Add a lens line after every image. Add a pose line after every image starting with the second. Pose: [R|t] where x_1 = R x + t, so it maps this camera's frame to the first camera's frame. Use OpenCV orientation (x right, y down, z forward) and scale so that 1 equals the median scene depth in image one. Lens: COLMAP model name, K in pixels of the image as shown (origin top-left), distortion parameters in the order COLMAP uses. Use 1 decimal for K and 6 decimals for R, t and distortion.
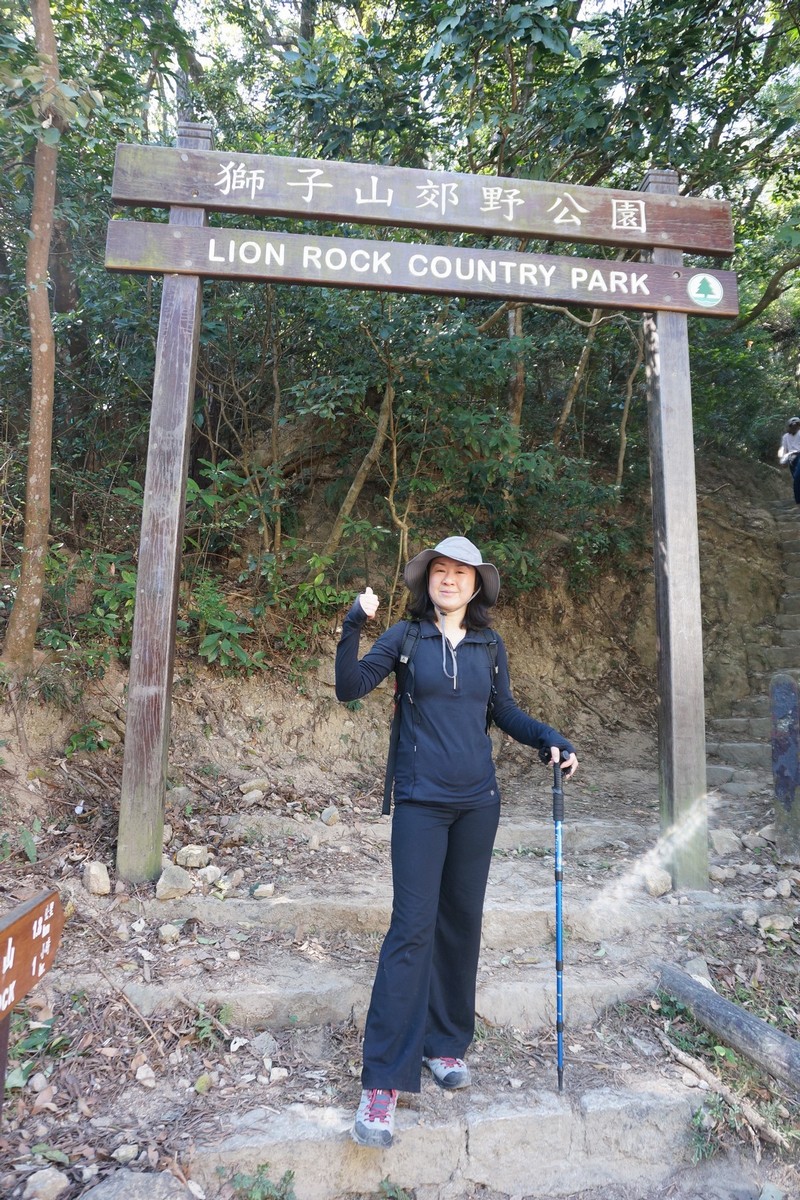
lens RADIAL K [[797.6, 0, 392.9], [0, 797.6, 596.1], [0, 0, 1]] dist [-0.053669, 0.036849]
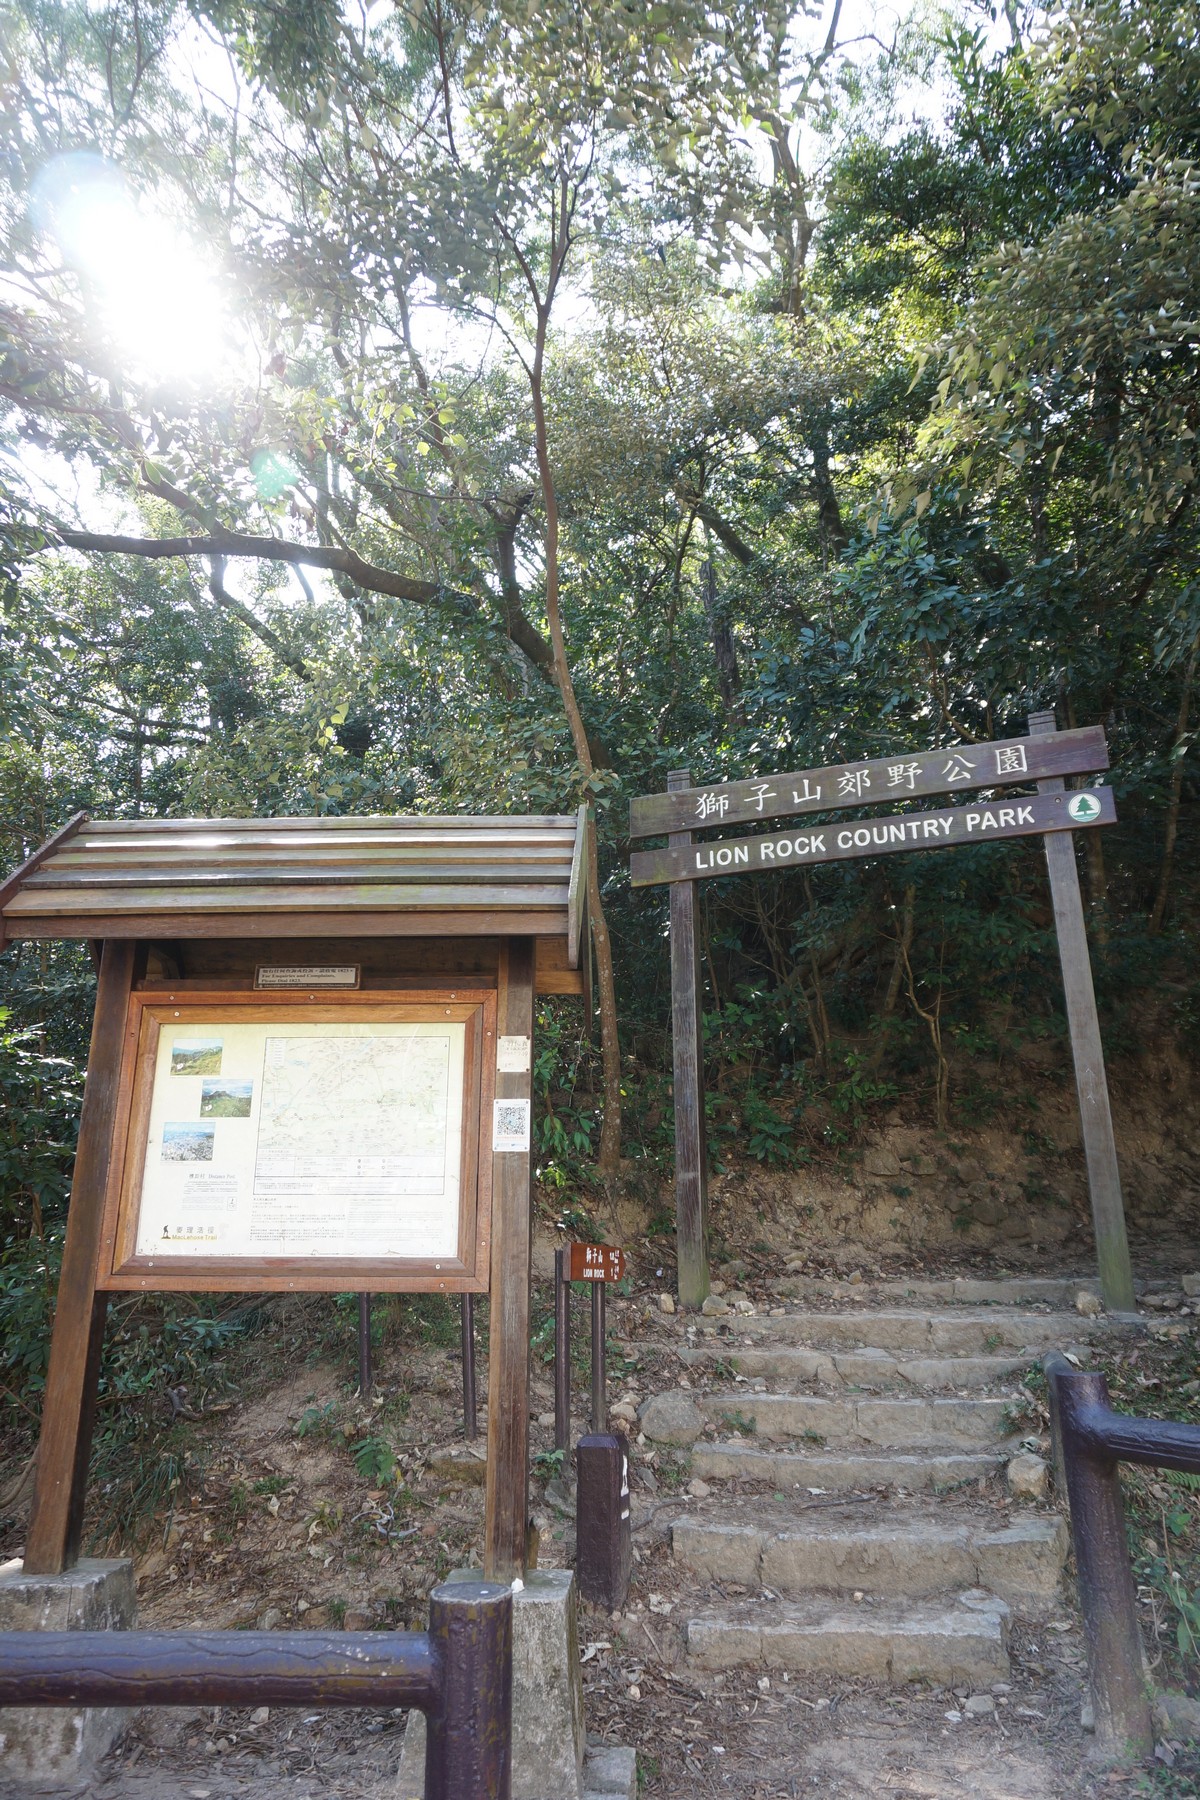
lens RADIAL K [[1196.4, 0, 589.4], [0, 1196.4, 894.2], [0, 0, 1]] dist [-0.053669, 0.036849]
pose [[0.884030, -0.172890, -0.434280, 0.499034], [0.099555, 0.977406, -0.186455, 0.003645], [0.456704, 0.121597, 0.881269, -0.939895]]
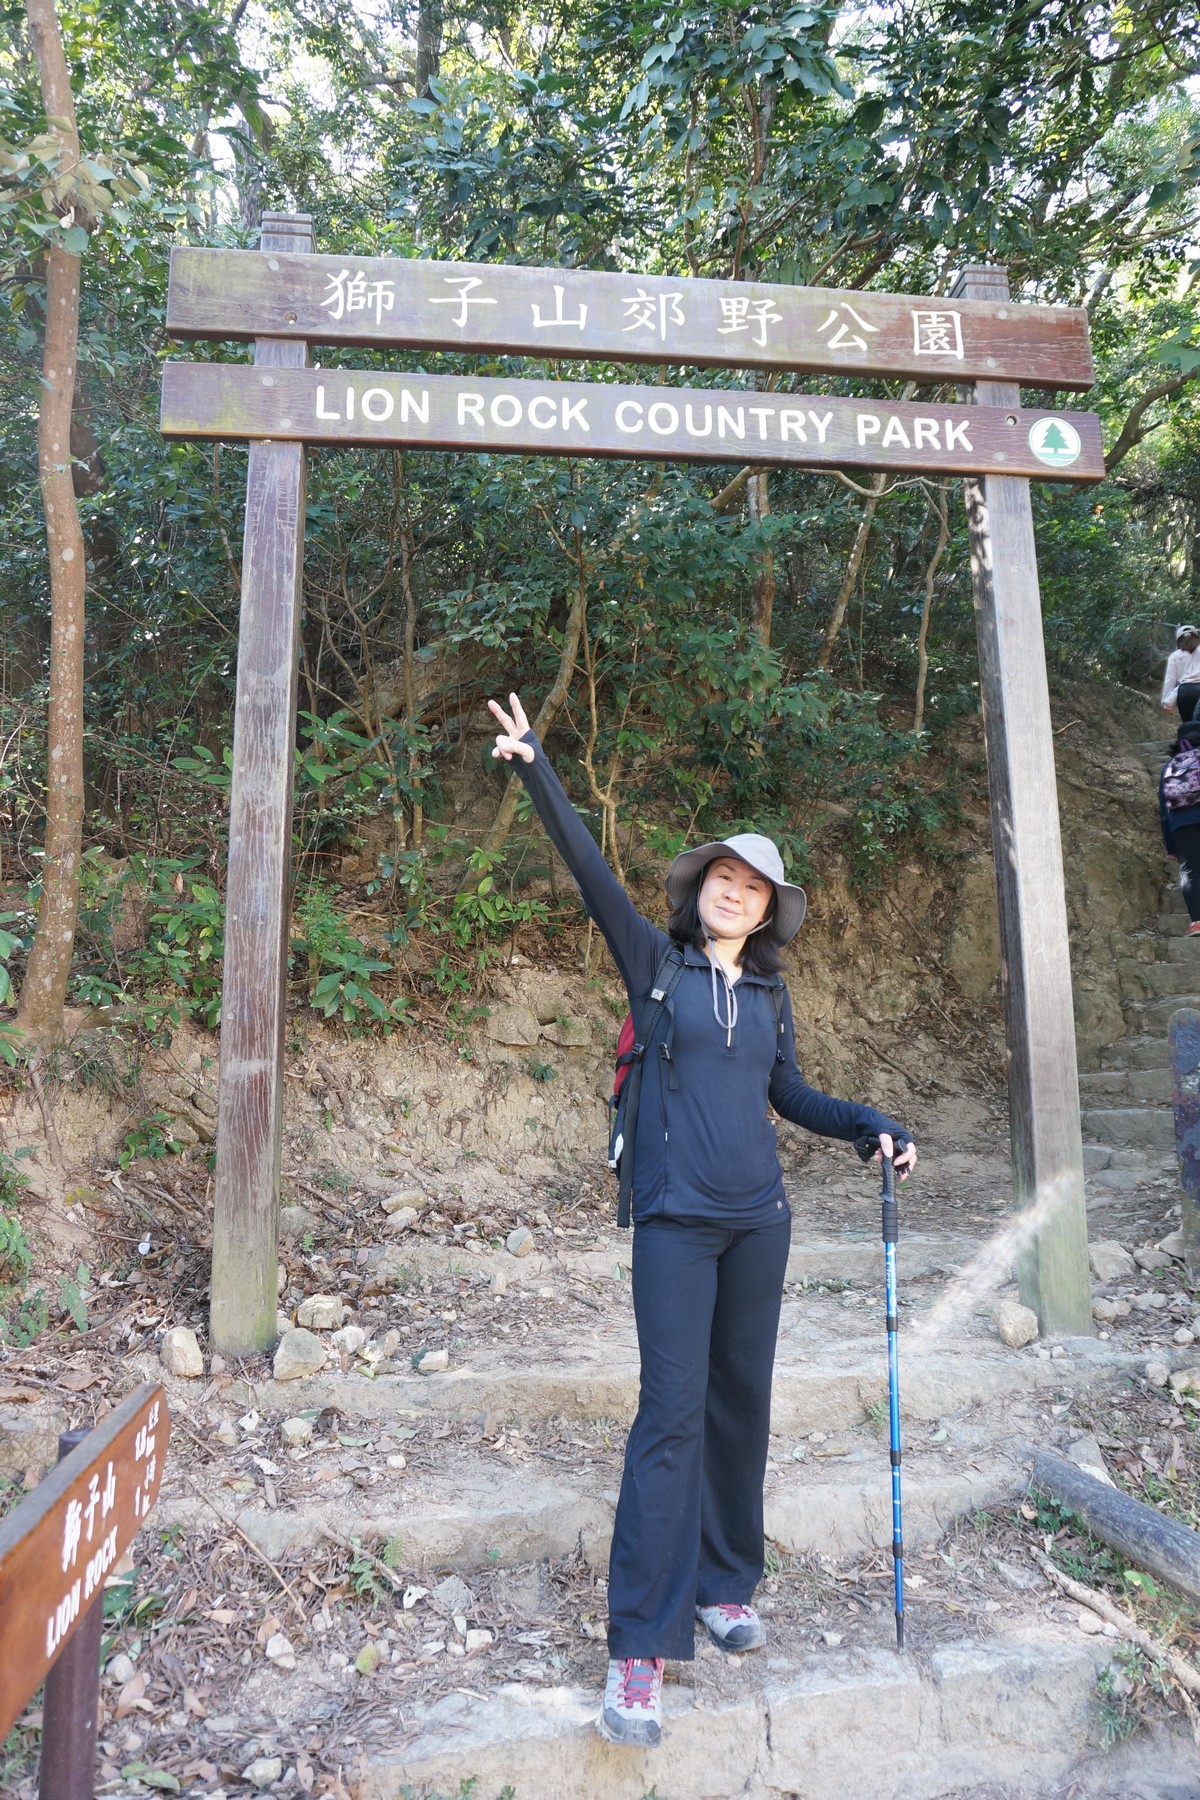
lens RADIAL K [[1196.4, 0, 589.4], [0, 1196.4, 894.2], [0, 0, 1]] dist [-0.053669, 0.036849]
pose [[0.999411, -0.031890, 0.012661, -0.026658], [0.031955, 0.999477, -0.004965, -0.009958], [-0.012496, 0.005367, 0.999908, -0.002965]]
